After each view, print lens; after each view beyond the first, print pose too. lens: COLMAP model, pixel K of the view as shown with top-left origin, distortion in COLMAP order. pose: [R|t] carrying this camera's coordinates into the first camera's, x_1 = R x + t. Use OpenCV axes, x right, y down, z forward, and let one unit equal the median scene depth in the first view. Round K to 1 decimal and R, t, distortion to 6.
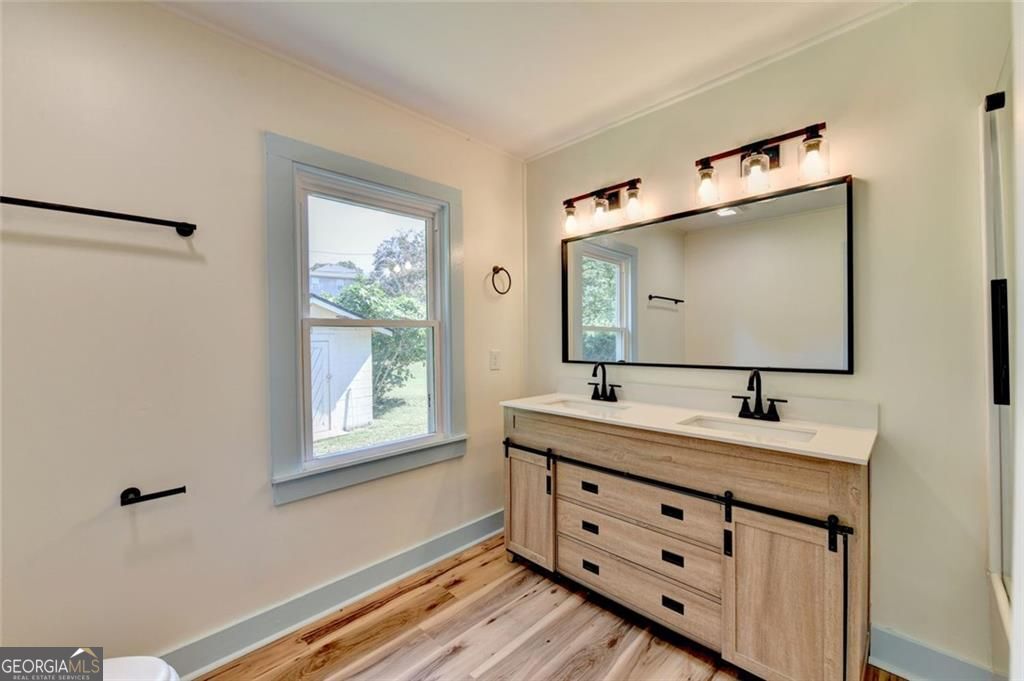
lens RADIAL K [[407.9, 0, 516.8], [0, 407.9, 340.9], [0, 0, 1]] dist [-0.007989, -0.000366]
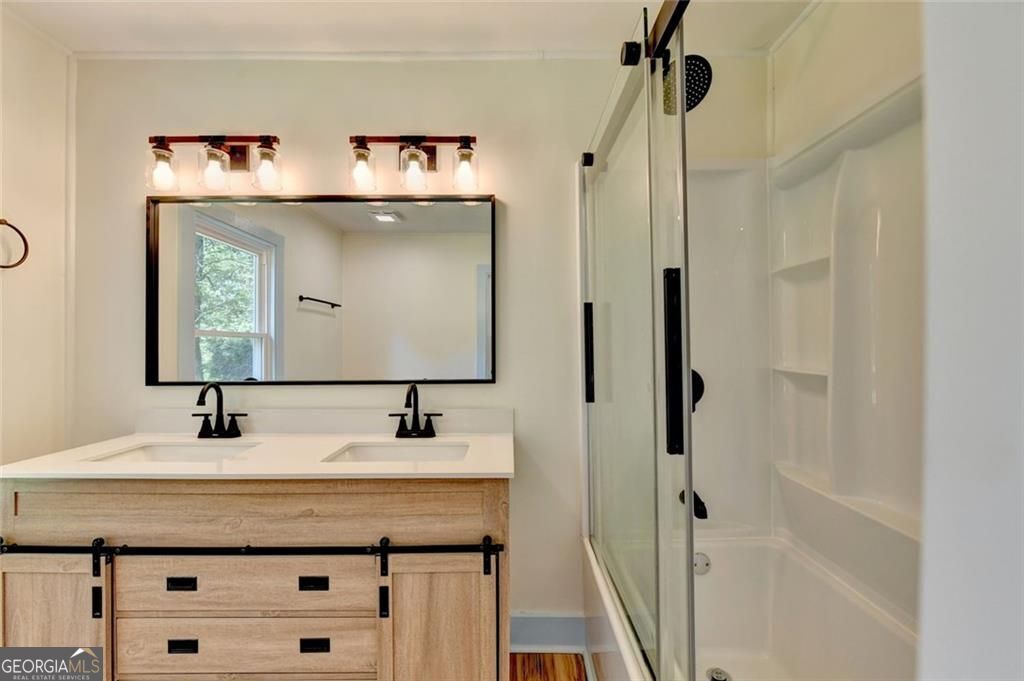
lens RADIAL K [[407.9, 0, 516.8], [0, 407.9, 340.9], [0, 0, 1]] dist [-0.007989, -0.000366]
pose [[0.705660, 0.009579, 0.708486, 0.104939], [0.001485, 0.999886, -0.014997, -0.010700], [-0.708549, 0.011635, 0.705566, 0.192449]]
